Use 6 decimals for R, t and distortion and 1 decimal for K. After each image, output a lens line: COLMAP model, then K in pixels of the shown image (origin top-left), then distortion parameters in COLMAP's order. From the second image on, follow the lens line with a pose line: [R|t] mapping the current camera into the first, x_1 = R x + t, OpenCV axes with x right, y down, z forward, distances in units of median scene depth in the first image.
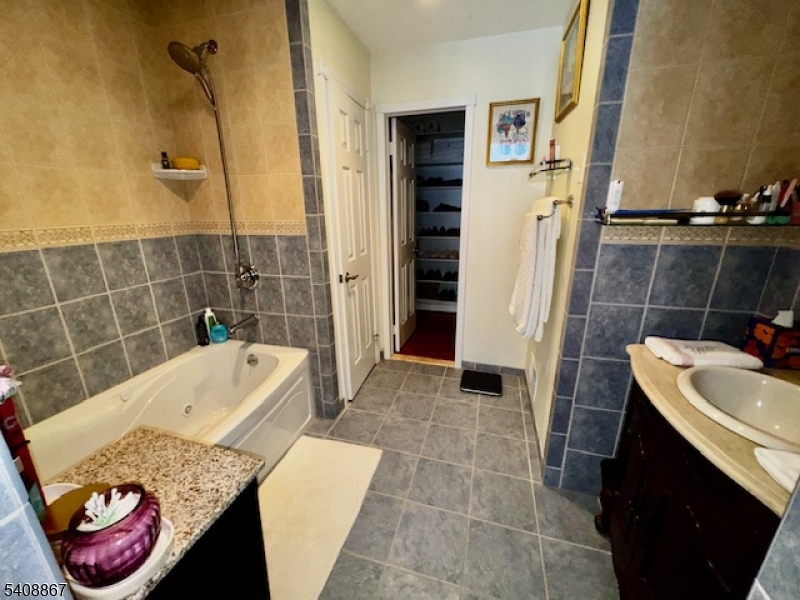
lens RADIAL K [[317.4, 0, 400.9], [0, 317.4, 303.0], [0, 0, 1]] dist [-0.009422, -0.000538]
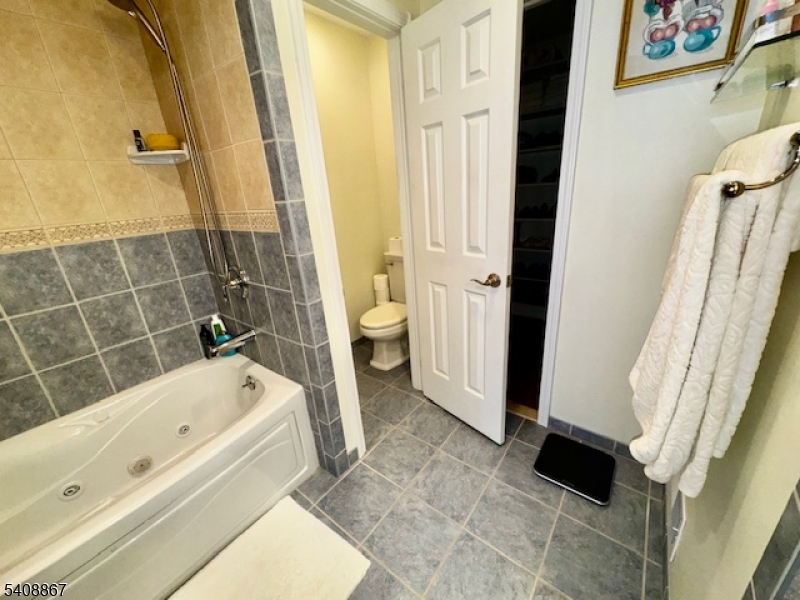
lens RADIAL K [[317.4, 0, 401.5], [0, 317.4, 299.4], [0, 0, 1]] dist [-0.009422, -0.000538]
pose [[0.925561, 0.079155, -0.370231, 0.202037], [-0.054552, 0.995578, 0.076477, -0.135598], [0.374648, -0.050587, 0.925786, 0.456367]]
